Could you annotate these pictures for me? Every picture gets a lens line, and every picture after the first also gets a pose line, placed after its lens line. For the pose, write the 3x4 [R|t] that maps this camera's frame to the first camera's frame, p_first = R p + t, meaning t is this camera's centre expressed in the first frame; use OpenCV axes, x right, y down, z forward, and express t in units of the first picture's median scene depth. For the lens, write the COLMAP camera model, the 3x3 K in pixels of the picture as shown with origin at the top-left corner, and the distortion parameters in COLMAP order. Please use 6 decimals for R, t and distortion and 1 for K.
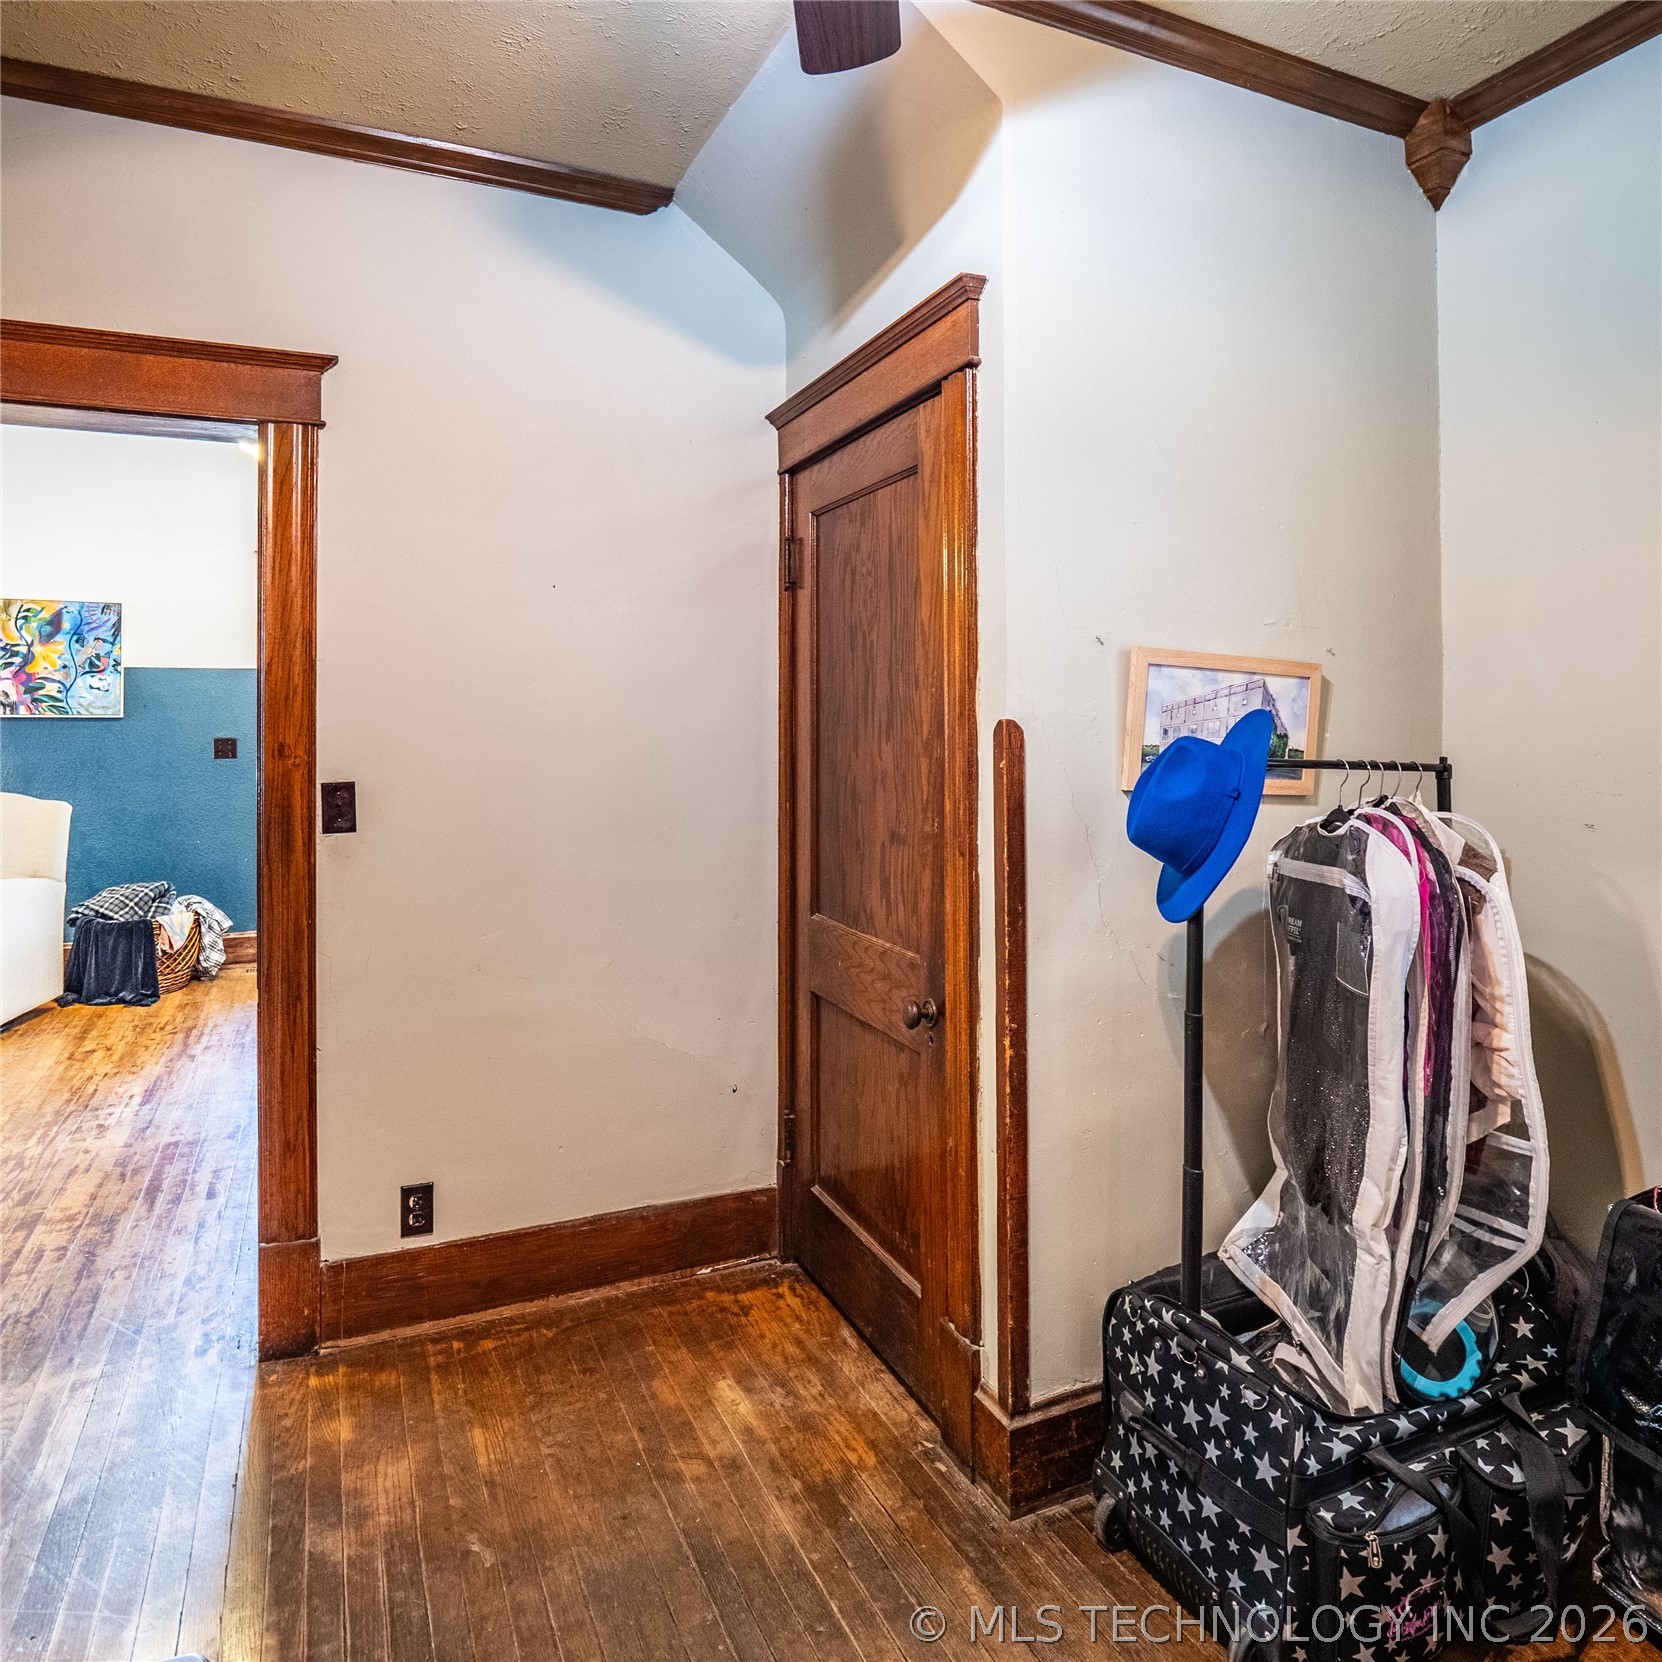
lens RADIAL K [[1146.1, 0, 831.0], [0, 1146.1, 831.0], [0, 0, 1]] dist [0.005369, -0.000195]
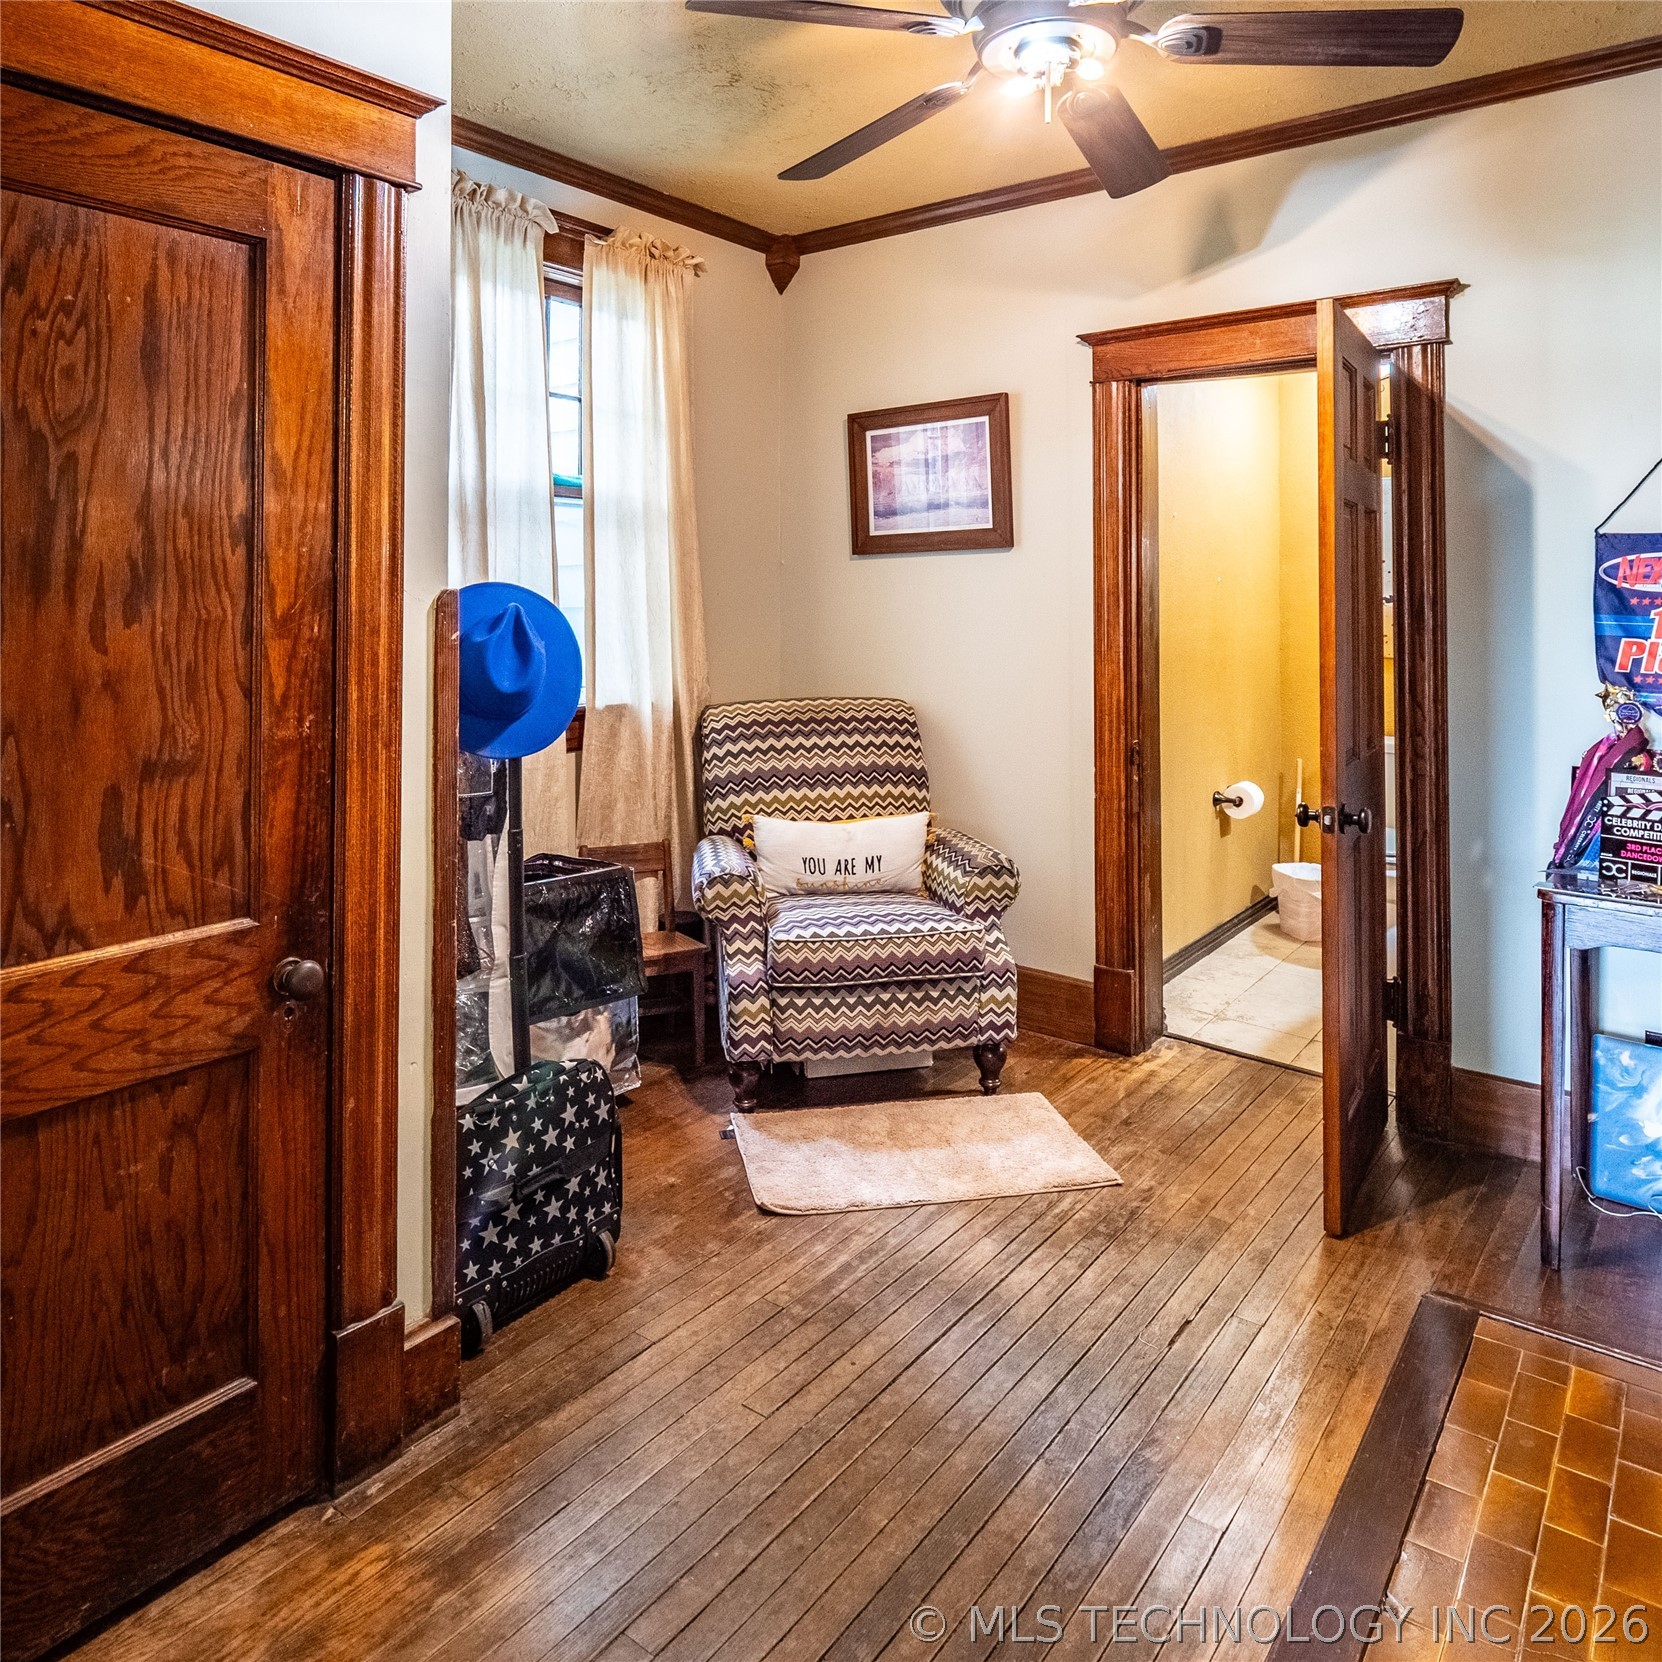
lens RADIAL K [[1146.1, 0, 831.0], [0, 1146.1, 831.0], [0, 0, 1]] dist [0.005369, -0.000195]
pose [[-0.444049, -0.198338, 0.873775, -0.800445], [0.104370, 0.957104, 0.270293, -0.109268], [-0.889903, 0.211219, -0.404301, 1.100488]]
